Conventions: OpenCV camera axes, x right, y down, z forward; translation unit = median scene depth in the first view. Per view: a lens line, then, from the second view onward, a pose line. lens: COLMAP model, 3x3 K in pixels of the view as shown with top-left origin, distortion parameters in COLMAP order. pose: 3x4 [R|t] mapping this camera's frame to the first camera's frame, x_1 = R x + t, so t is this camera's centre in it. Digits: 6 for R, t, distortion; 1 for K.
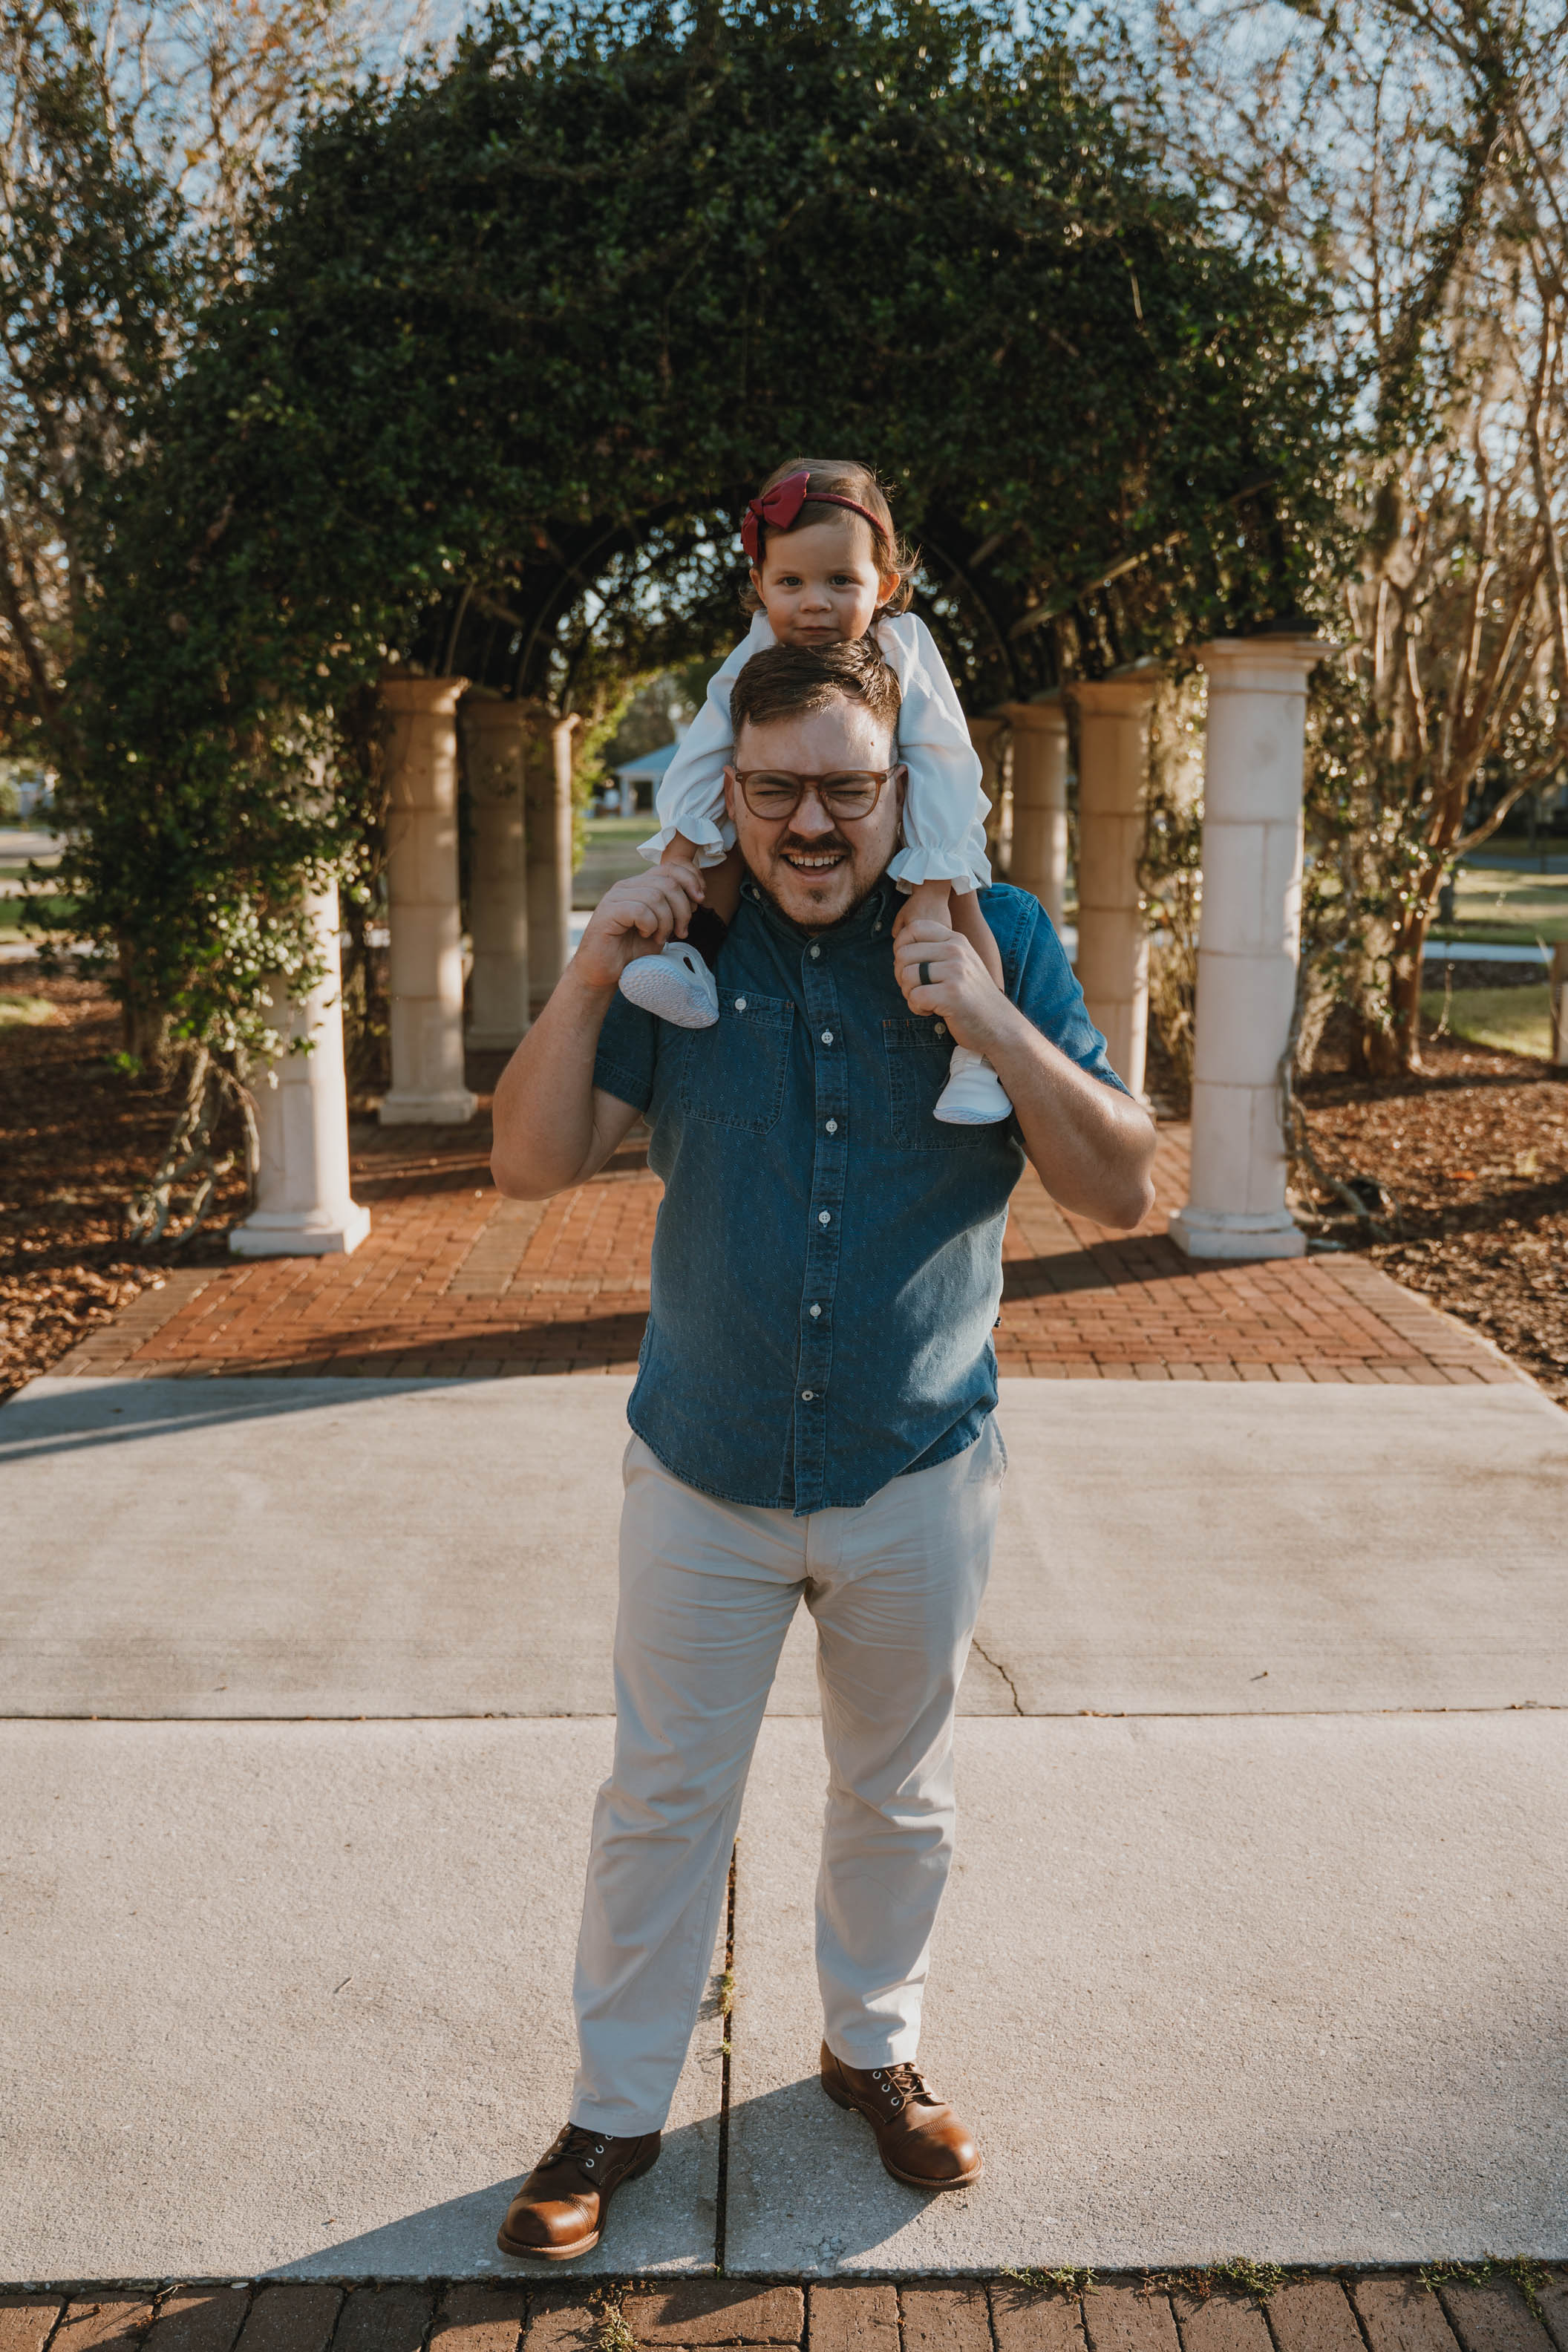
lens RADIAL K [[2020.4, 0, 846.3], [0, 2020.4, 1179.1], [0, 0, 1]] dist [-0.114330, 0.067746]
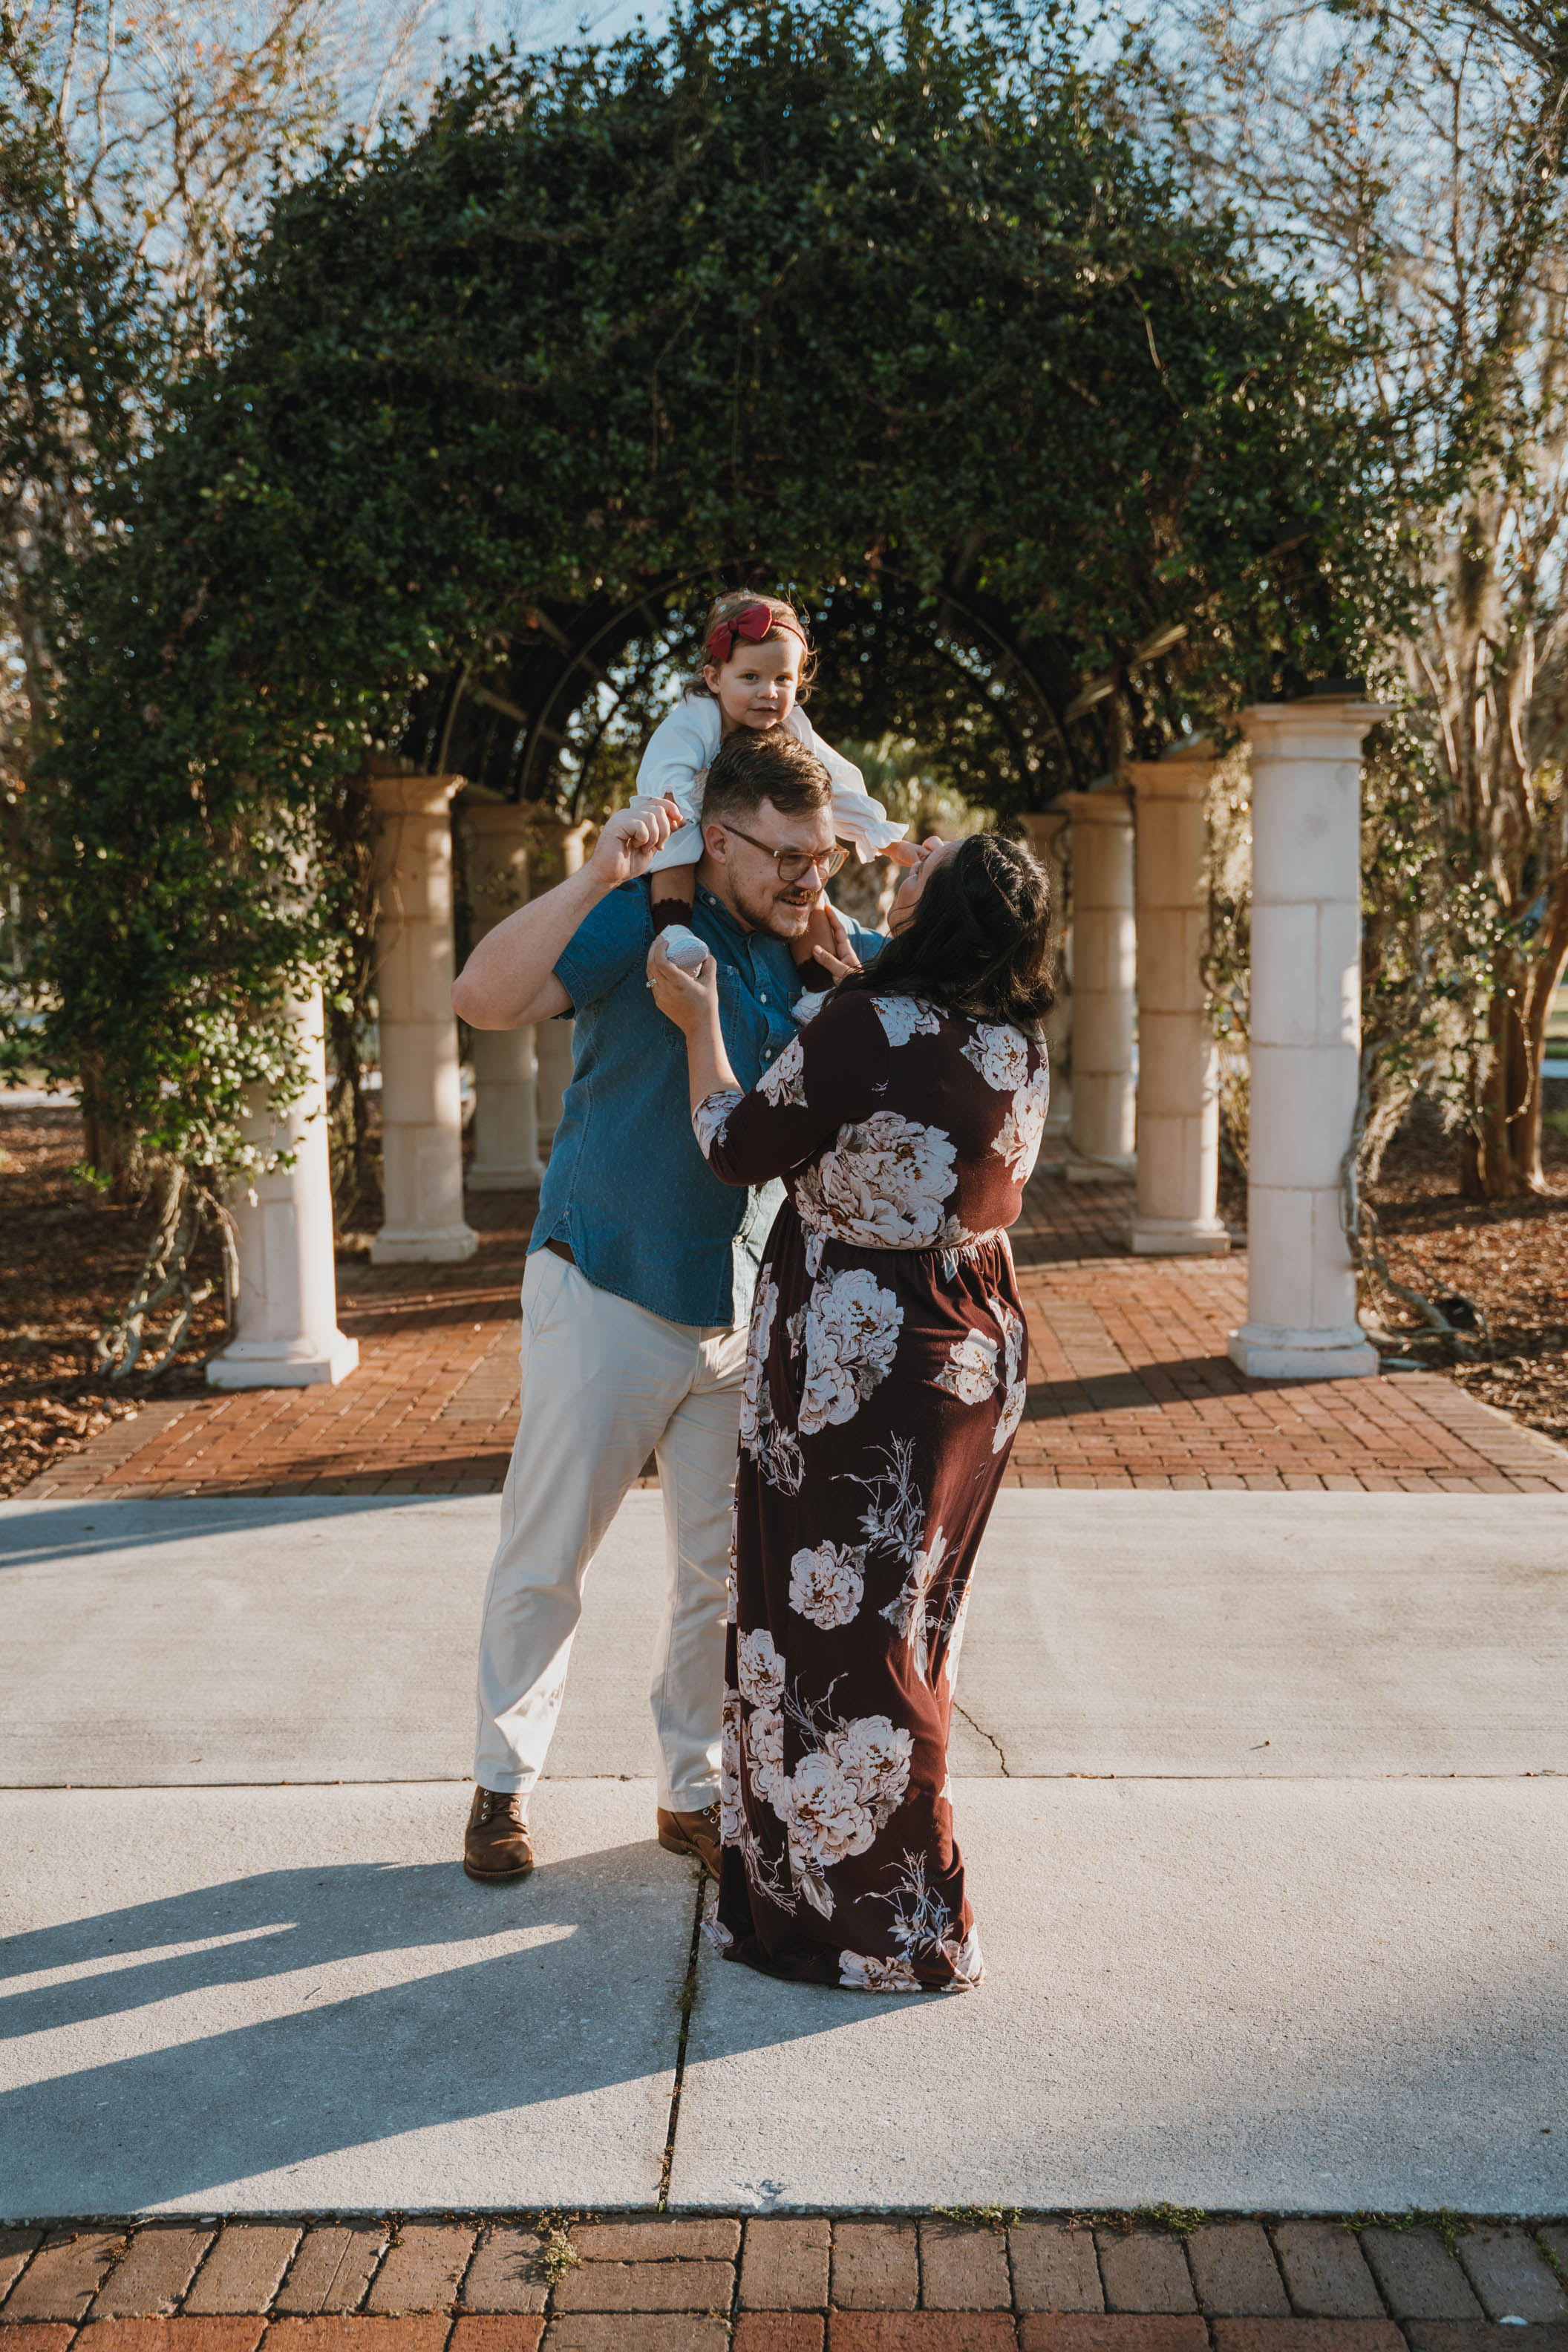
lens RADIAL K [[2323.8, 0, 782.3], [0, 2323.8, 1187.4], [0, 0, 1]] dist [-0.018521, 0.003477]
pose [[0.998375, -0.017298, -0.054302, 0.021517], [0.013423, 0.997391, -0.070932, 0.028983], [0.055387, 0.070088, 0.996002, -0.075551]]
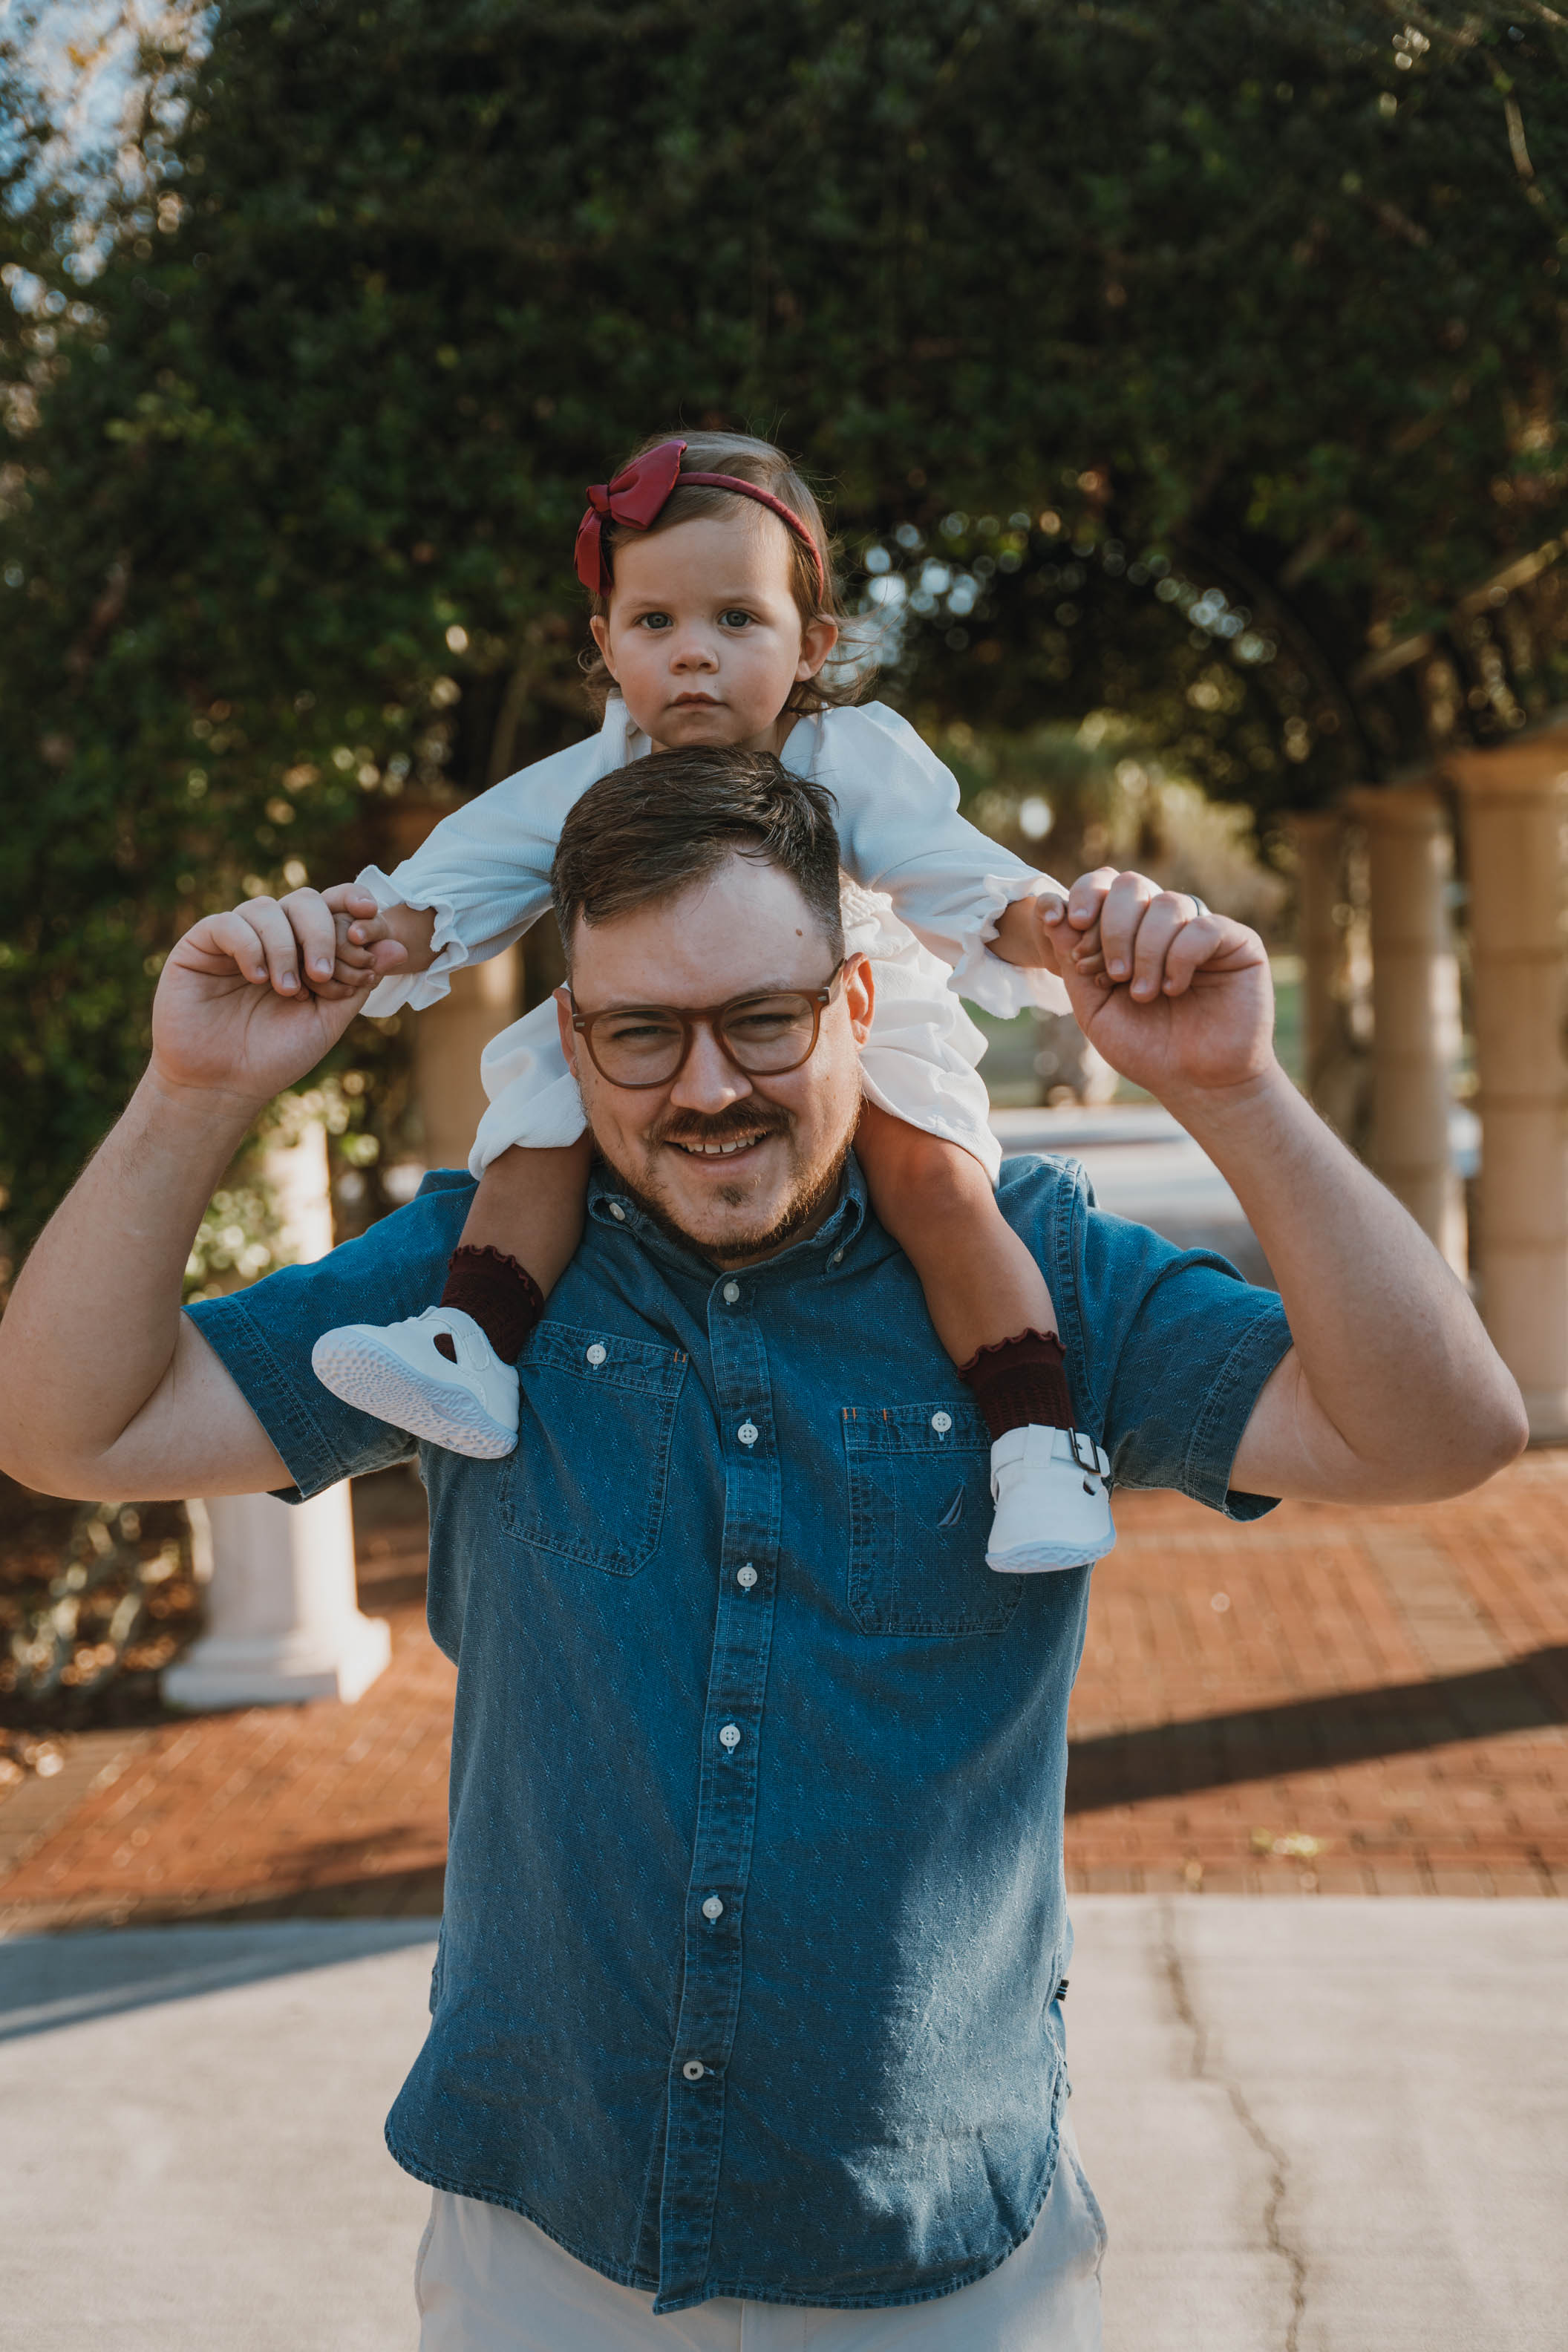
lens RADIAL K [[3015.0, 0, 775.4], [0, 3015.0, 1233.8], [0, 0, 1]] dist [0.037637, 0.028054]
pose [[0.992069, -0.045011, -0.117362, 0.010403], [0.033854, 0.994865, -0.095384, -0.017387], [0.121052, 0.090654, 0.988498, 0.051431]]
